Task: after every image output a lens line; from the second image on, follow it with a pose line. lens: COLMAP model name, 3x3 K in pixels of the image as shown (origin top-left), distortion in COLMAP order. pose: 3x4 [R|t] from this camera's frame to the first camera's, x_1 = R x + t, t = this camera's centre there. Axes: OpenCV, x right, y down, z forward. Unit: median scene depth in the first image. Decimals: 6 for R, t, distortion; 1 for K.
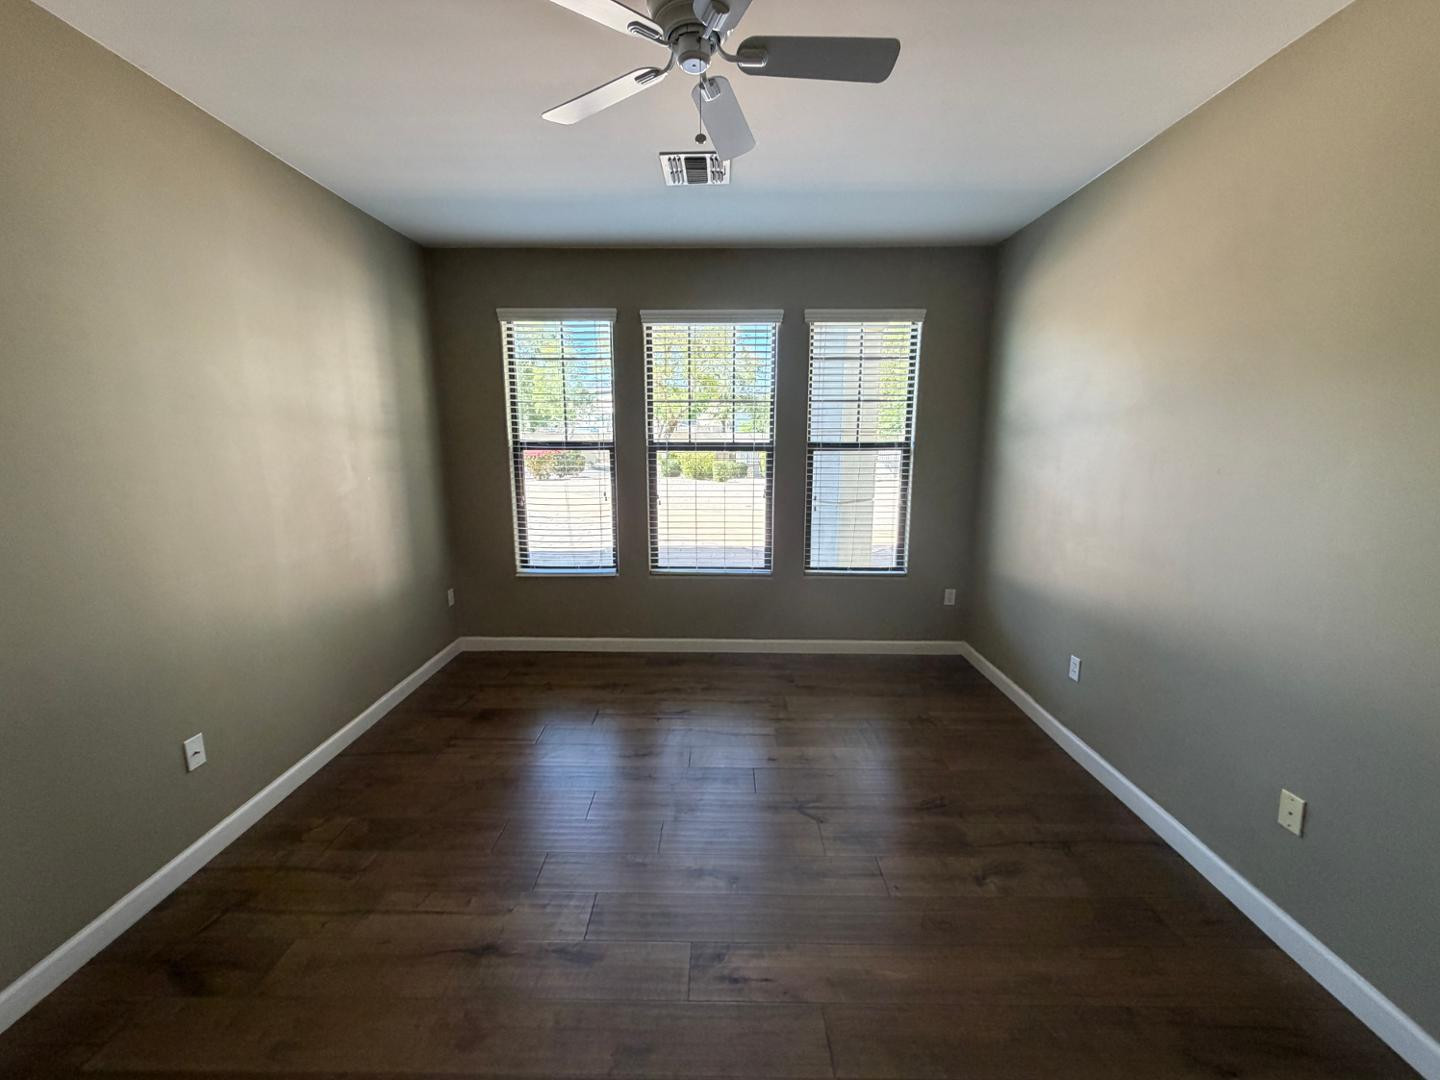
lens RADIAL K [[573.6, 0, 717.5], [0, 573.6, 538.5], [0, 0, 1]] dist [-0.000131, 0.000050]
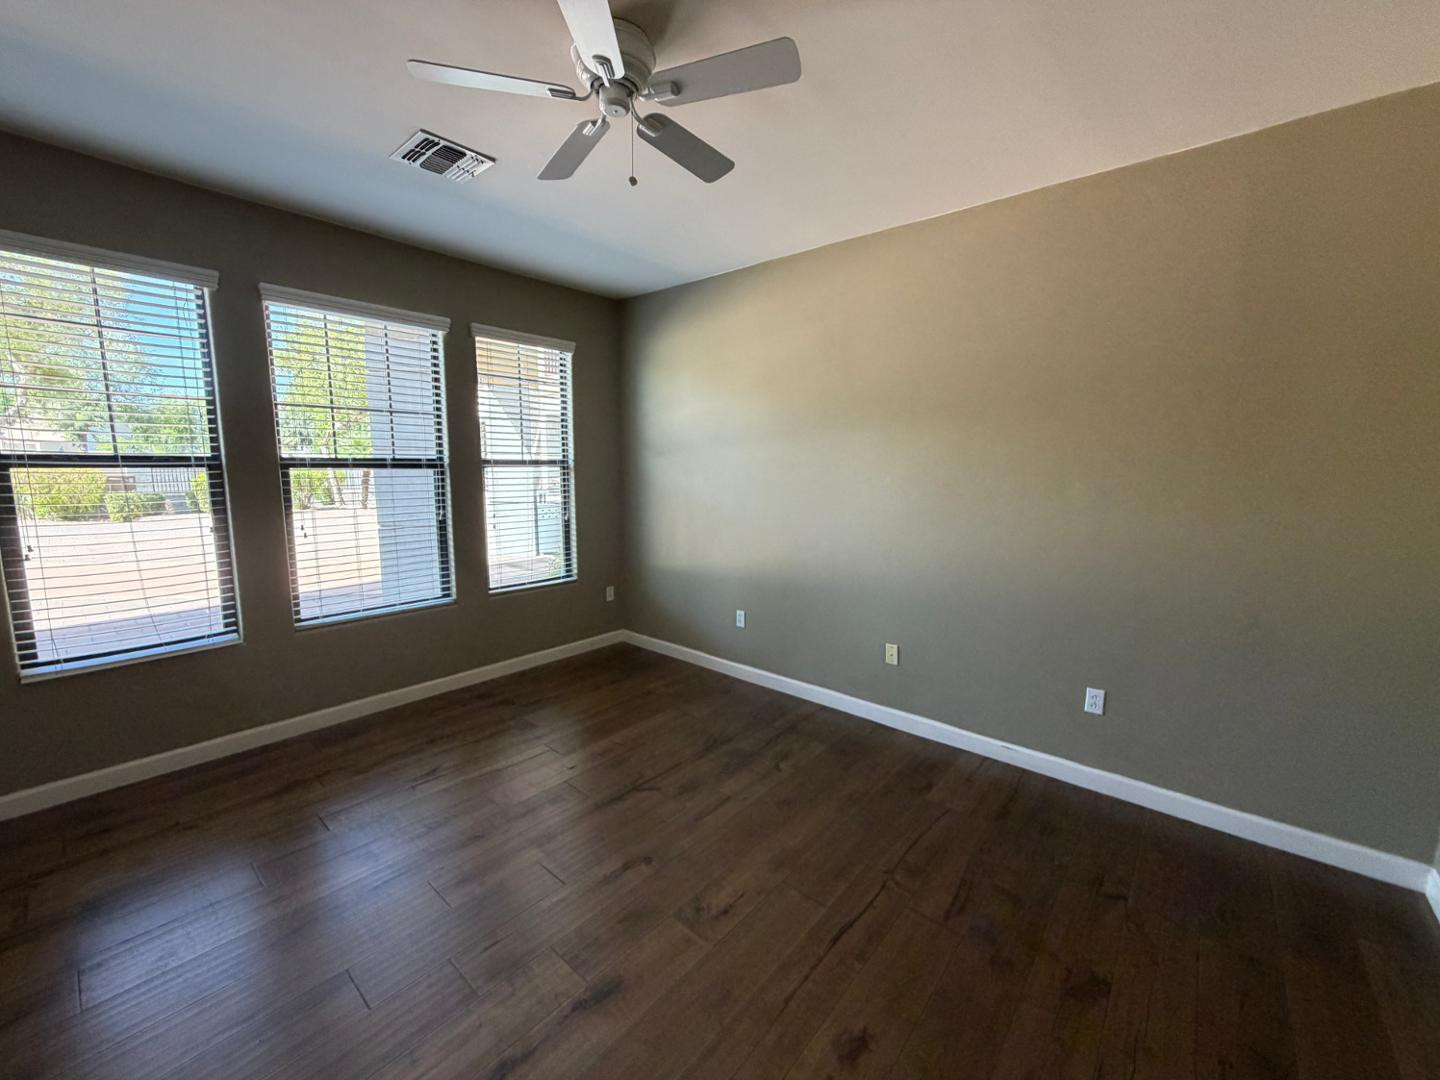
lens RADIAL K [[573.6, 0, 714.5], [0, 573.6, 538.9], [0, 0, 1]] dist [-0.000131, 0.000050]
pose [[0.647580, -0.096602, 0.755850, -0.333349], [0.127088, 0.991731, 0.017865, -0.001122], [-0.751325, 0.084490, 0.654502, 0.081340]]
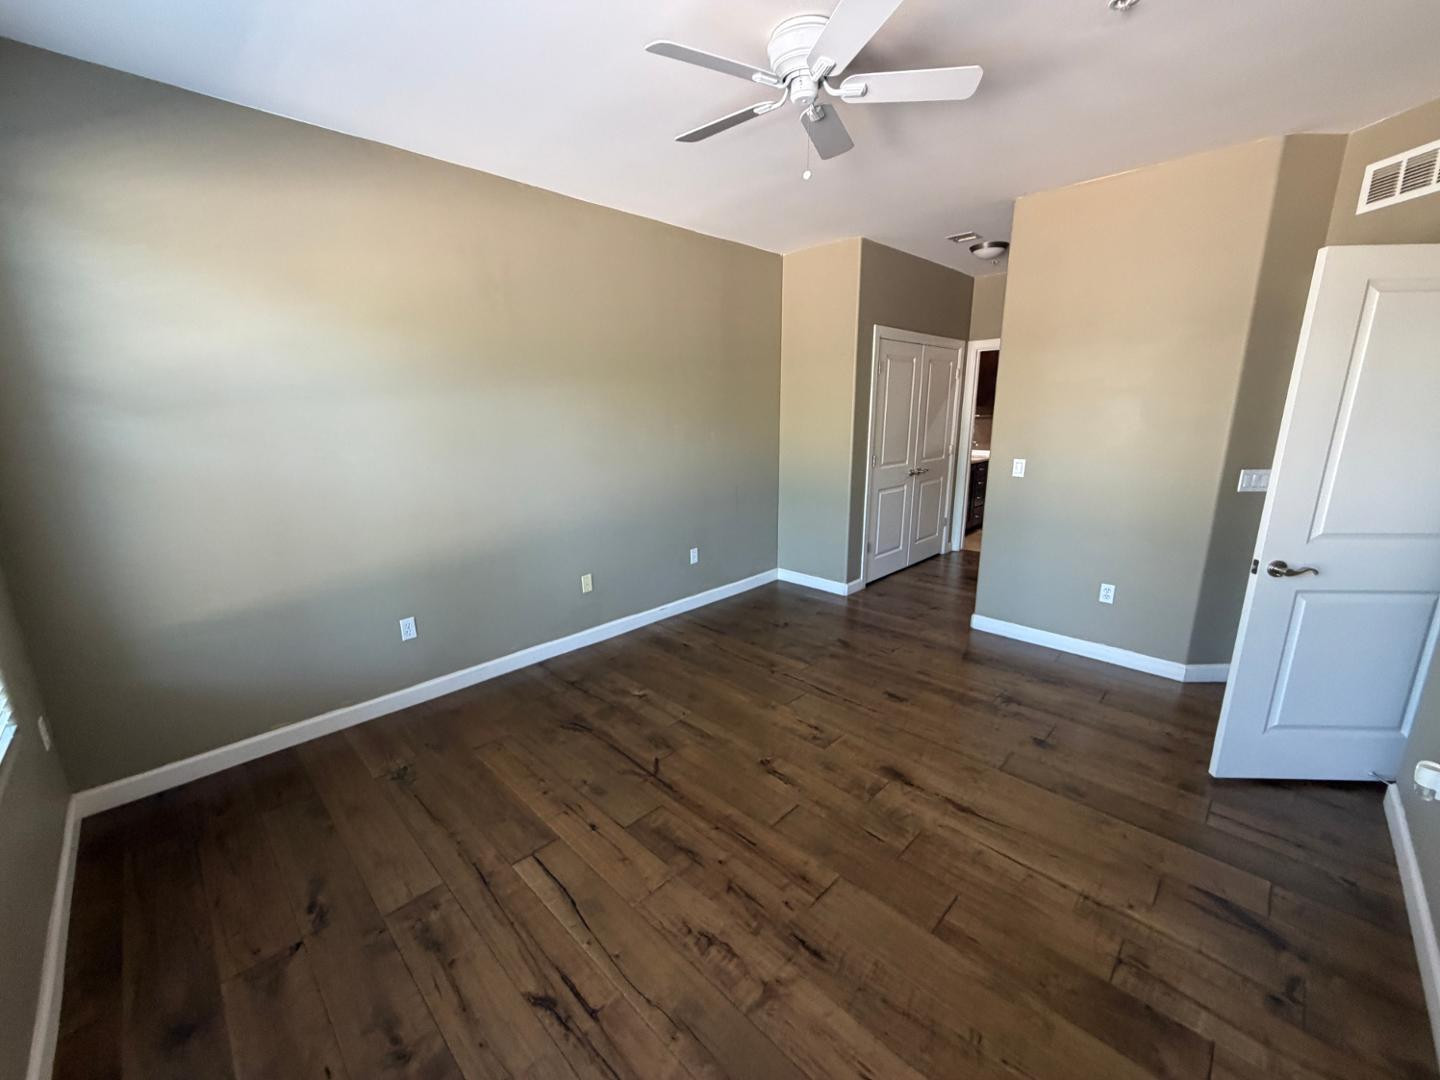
lens RADIAL K [[573.6, 0, 712.3], [0, 573.6, 541.9], [0, 0, 1]] dist [-0.000131, 0.000050]
pose [[-0.710239, -0.156341, 0.686380, -0.353123], [0.134197, 0.927077, 0.350028, -0.161266], [-0.691051, 0.340714, -0.637466, 0.892784]]
